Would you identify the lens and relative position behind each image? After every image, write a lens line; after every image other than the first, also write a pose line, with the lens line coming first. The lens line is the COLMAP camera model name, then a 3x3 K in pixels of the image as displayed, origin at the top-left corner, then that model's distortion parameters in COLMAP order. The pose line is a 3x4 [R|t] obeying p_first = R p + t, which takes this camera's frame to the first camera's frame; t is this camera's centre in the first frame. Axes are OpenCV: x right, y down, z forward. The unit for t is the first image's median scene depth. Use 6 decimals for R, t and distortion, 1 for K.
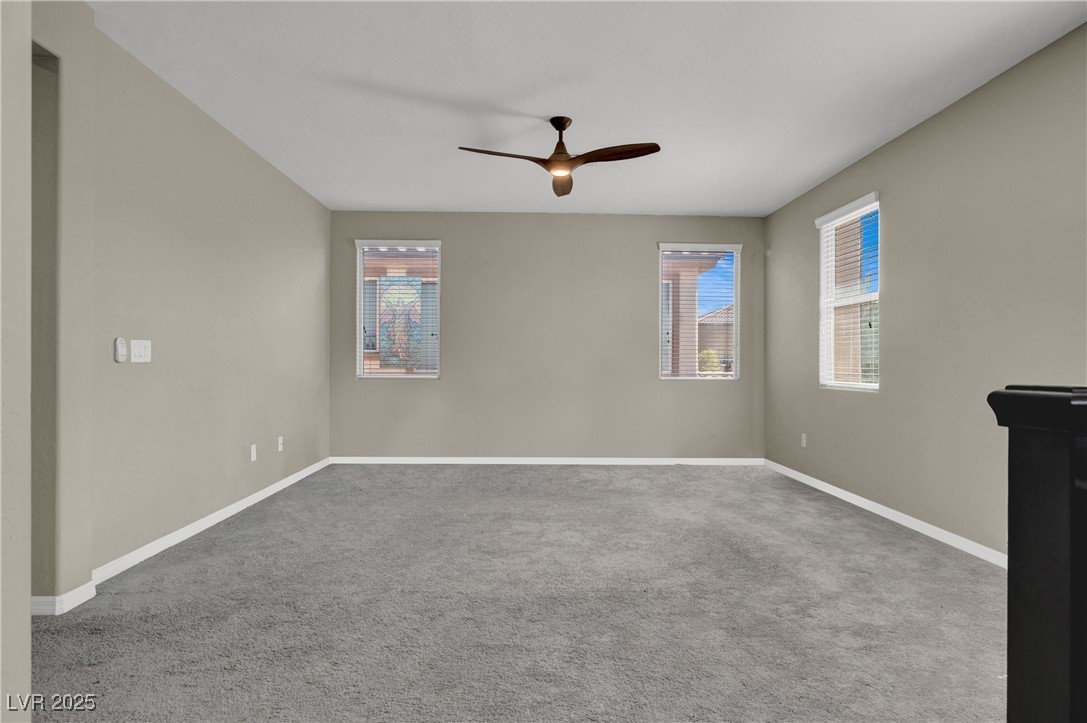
lens RADIAL K [[594.4, 0, 539.6], [0, 594.4, 366.9], [0, 0, 1]] dist [0.017494, 0.006183]
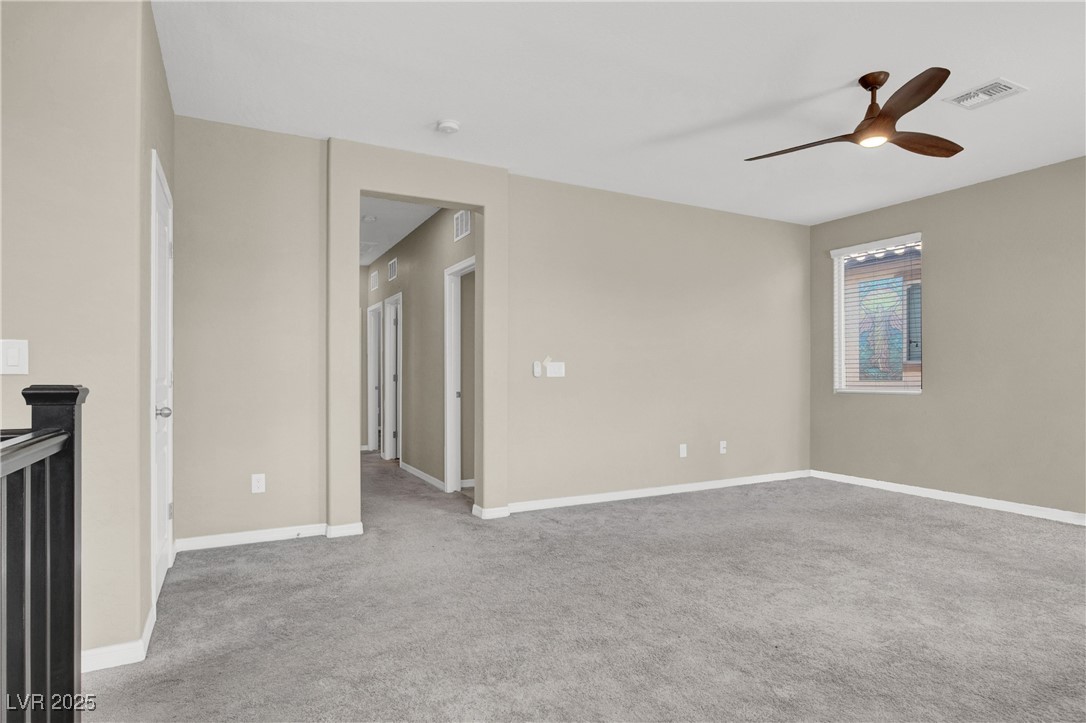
lens RADIAL K [[593.9, 0, 565.1], [0, 593.9, 374.6], [0, 0, 1]] dist [0.017494, 0.006183]
pose [[0.476231, -0.007393, -0.879289, 0.553114], [0.000850, 0.999968, -0.007948, -0.000976], [0.879320, 0.003038, 0.476222, 0.239387]]
